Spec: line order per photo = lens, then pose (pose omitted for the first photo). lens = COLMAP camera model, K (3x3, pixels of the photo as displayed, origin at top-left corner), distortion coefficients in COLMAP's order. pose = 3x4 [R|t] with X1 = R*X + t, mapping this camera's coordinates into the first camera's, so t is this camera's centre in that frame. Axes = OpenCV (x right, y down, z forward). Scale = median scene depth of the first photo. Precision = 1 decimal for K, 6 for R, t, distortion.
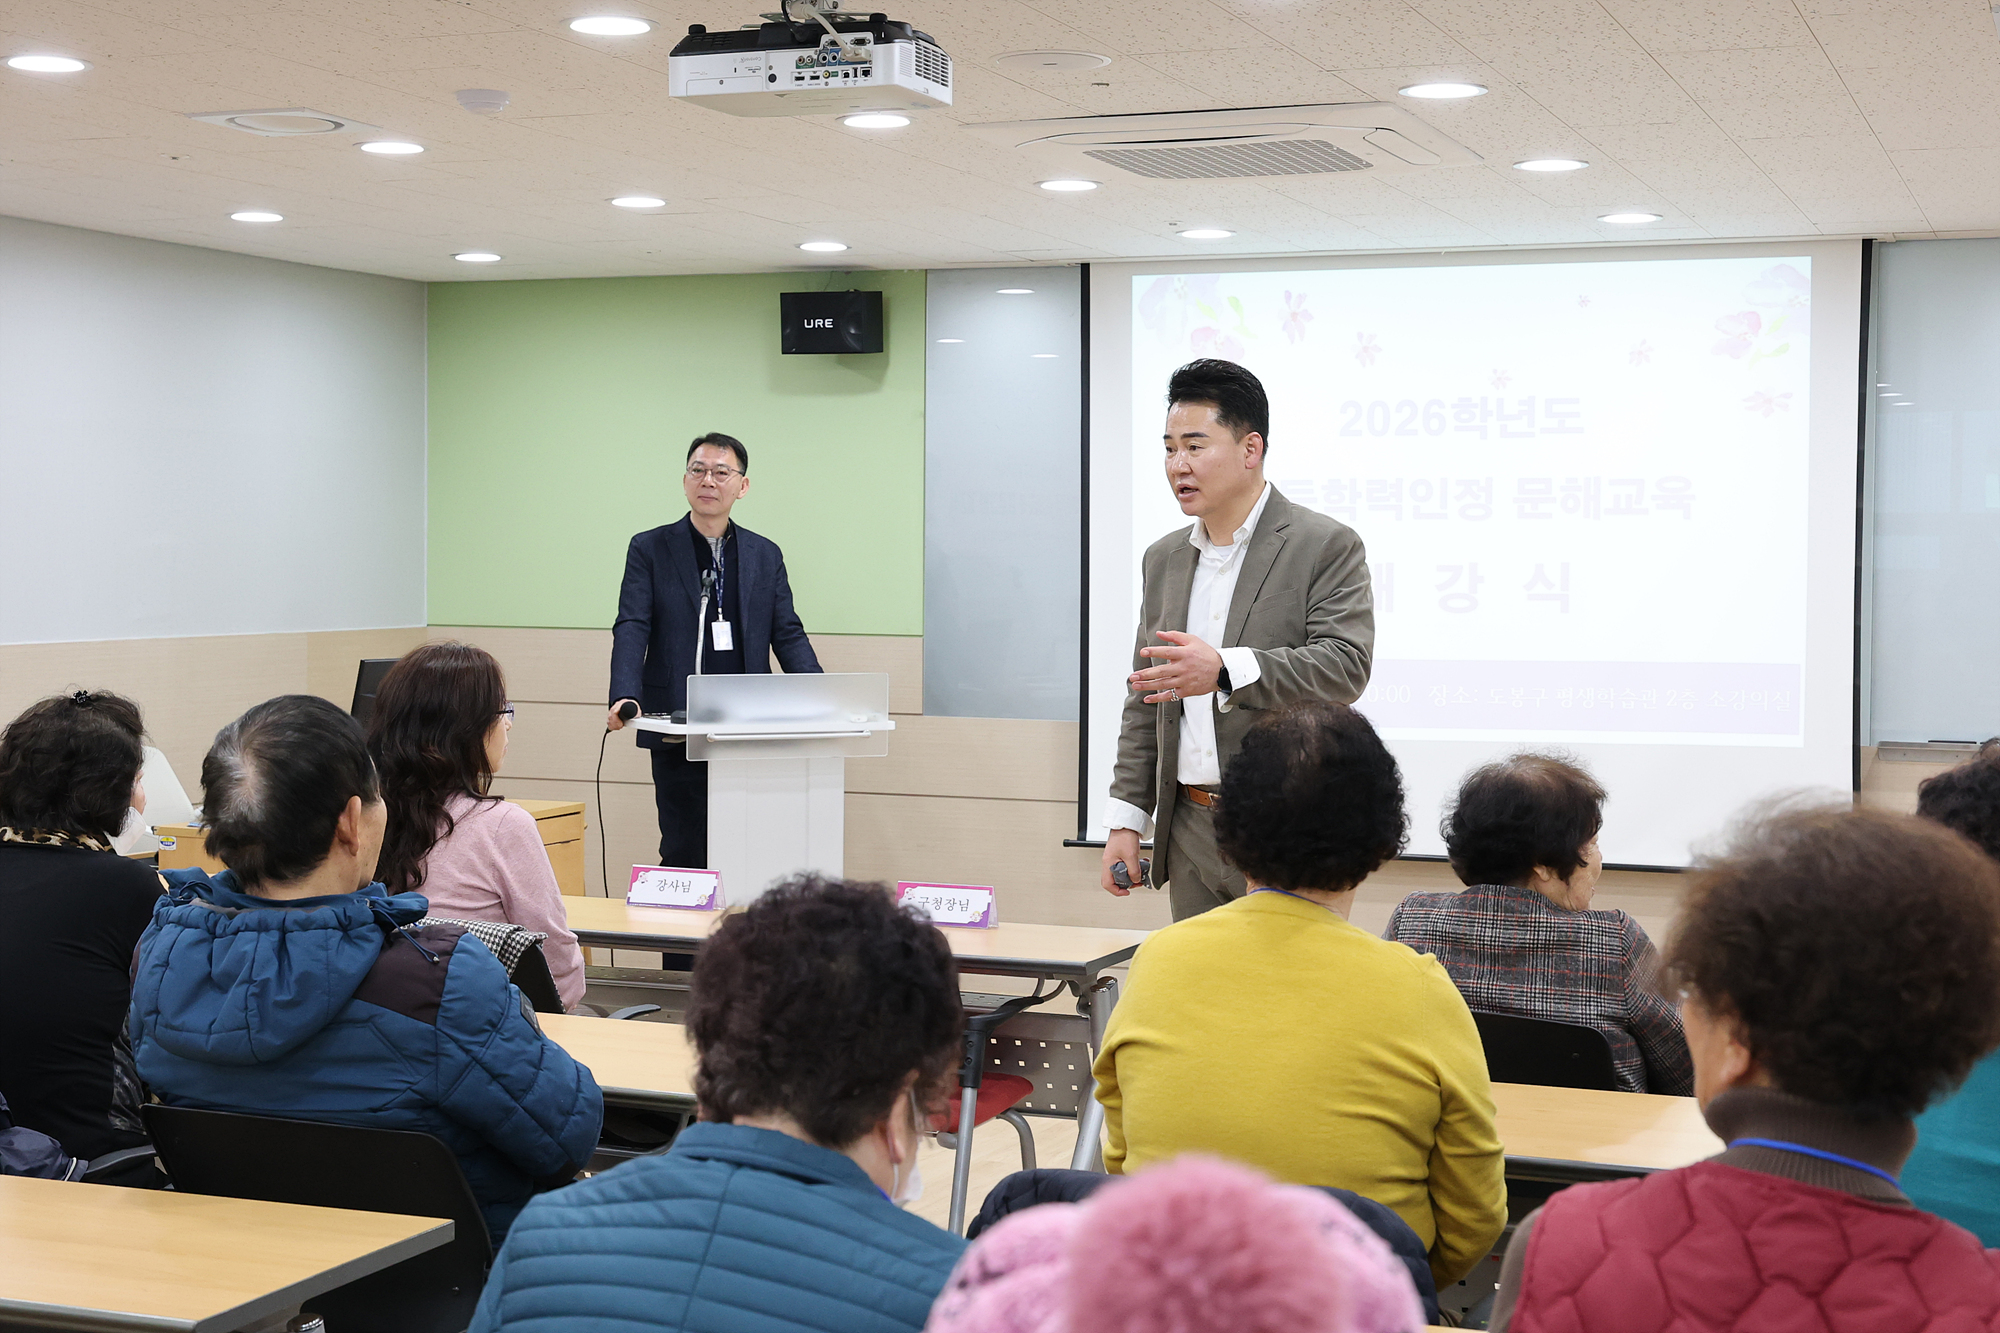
lens RADIAL K [[3001.7, 0, 947.3], [0, 3001.7, 666.6], [0, 0, 1]] dist [-0.005313, -0.031053]
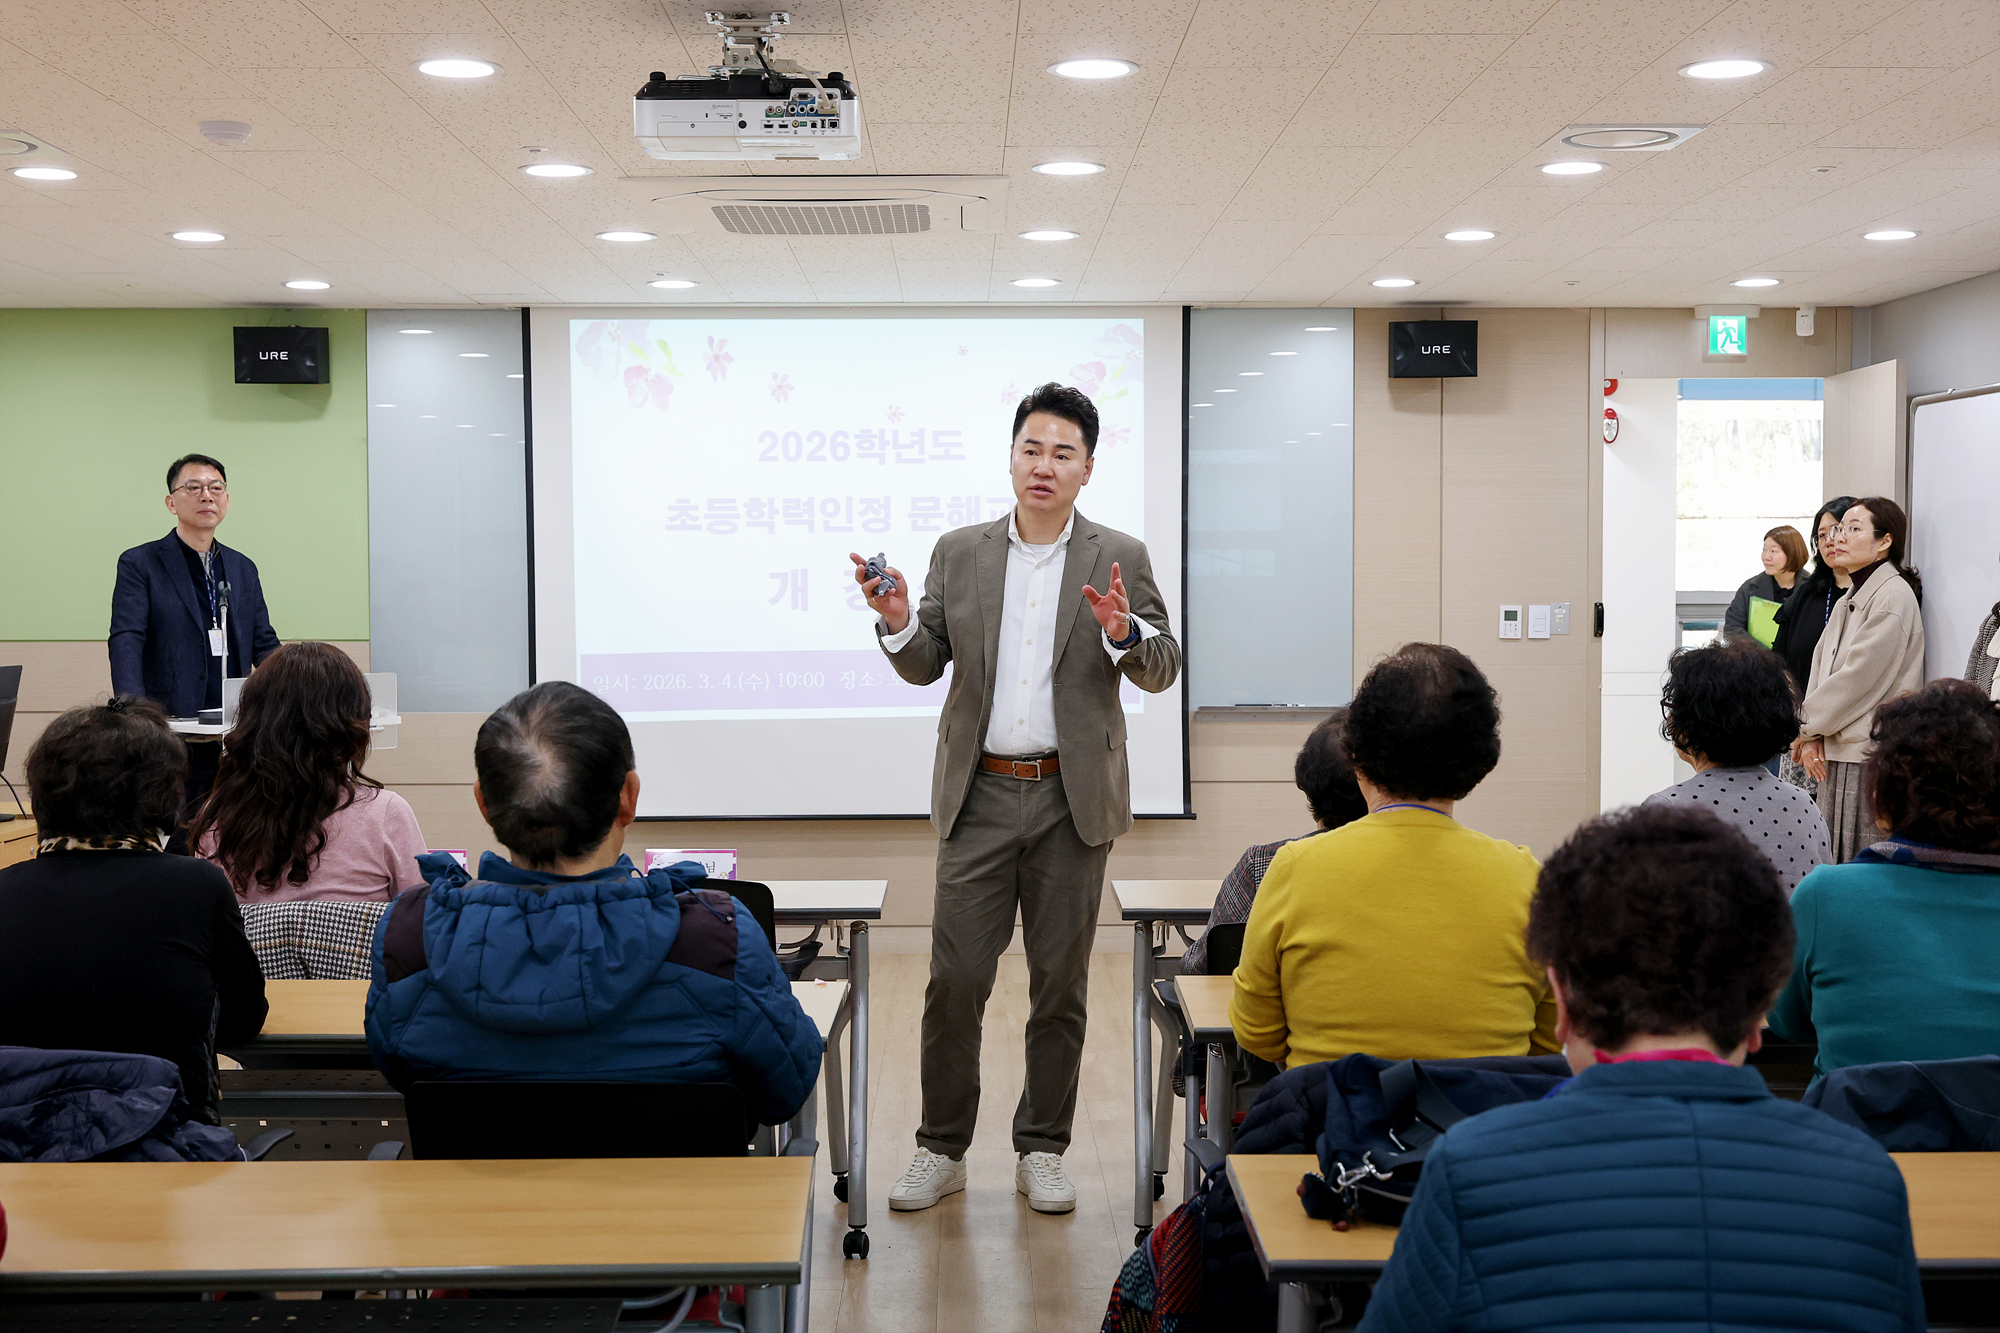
lens RADIAL K [[2556.7, 0, 1000.0], [0, 2556.7, 666.5], [0, 0, 1]] dist [-0.000474, -0.001954]
pose [[0.920057, -0.024960, 0.390988, -0.184200], [0.025647, 0.999665, 0.003464, 0.002328], [-0.390944, 0.006840, 0.920389, 0.047678]]
